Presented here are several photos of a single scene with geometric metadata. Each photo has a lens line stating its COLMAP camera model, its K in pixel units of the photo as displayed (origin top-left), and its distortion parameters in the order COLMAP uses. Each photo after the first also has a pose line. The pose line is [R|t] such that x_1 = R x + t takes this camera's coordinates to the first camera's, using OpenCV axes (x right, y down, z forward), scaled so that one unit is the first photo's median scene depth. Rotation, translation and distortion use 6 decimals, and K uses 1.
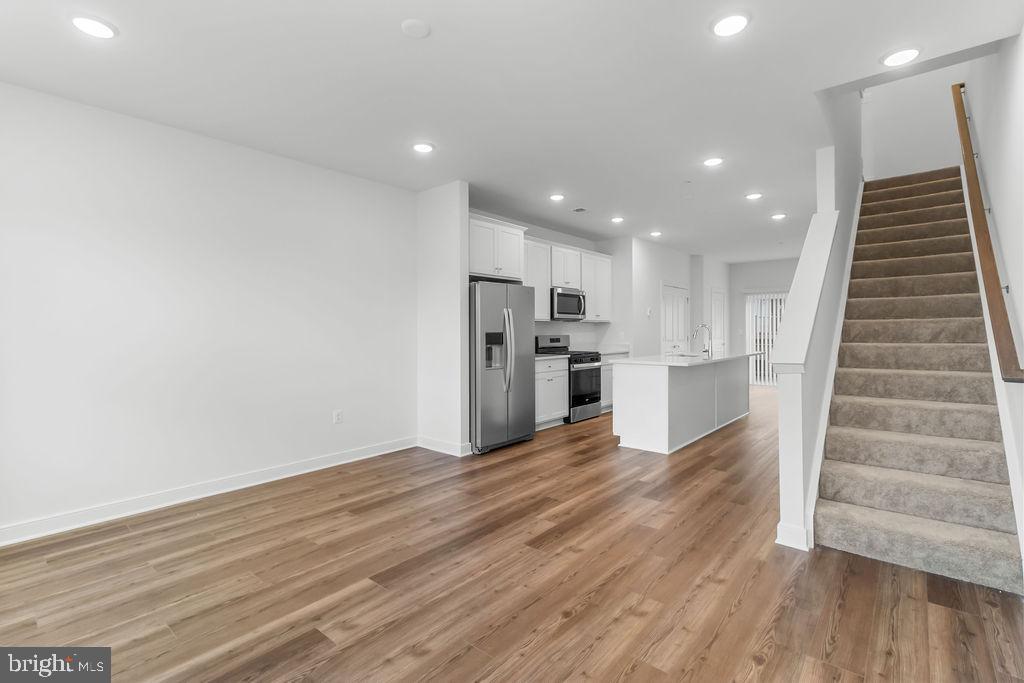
lens RADIAL K [[459.8, 0, 485.8], [0, 459.8, 337.0], [0, 0, 1]] dist [0.000299, 0.000050]
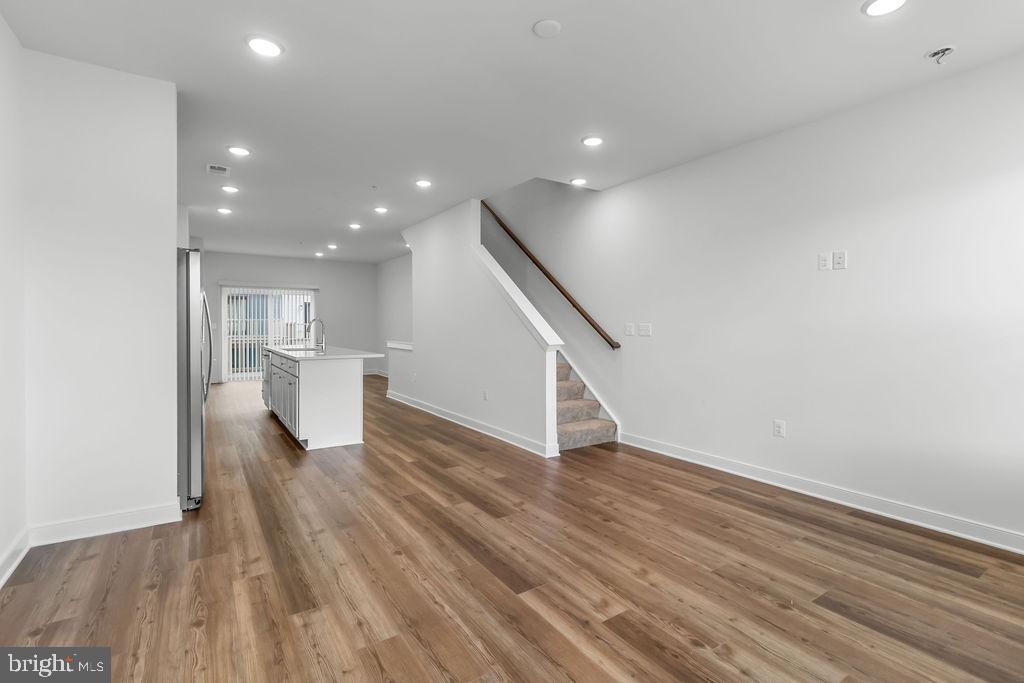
lens RADIAL K [[498.9, 0, 511.6], [0, 498.9, 323.6], [0, 0, 1]] dist [0.000983, 0.000227]
pose [[0.254842, 0.009590, 0.966935, -1.040547], [0.008700, 0.999888, -0.012210, 0.001093], [-0.966944, 0.011524, 0.254730, 0.645029]]
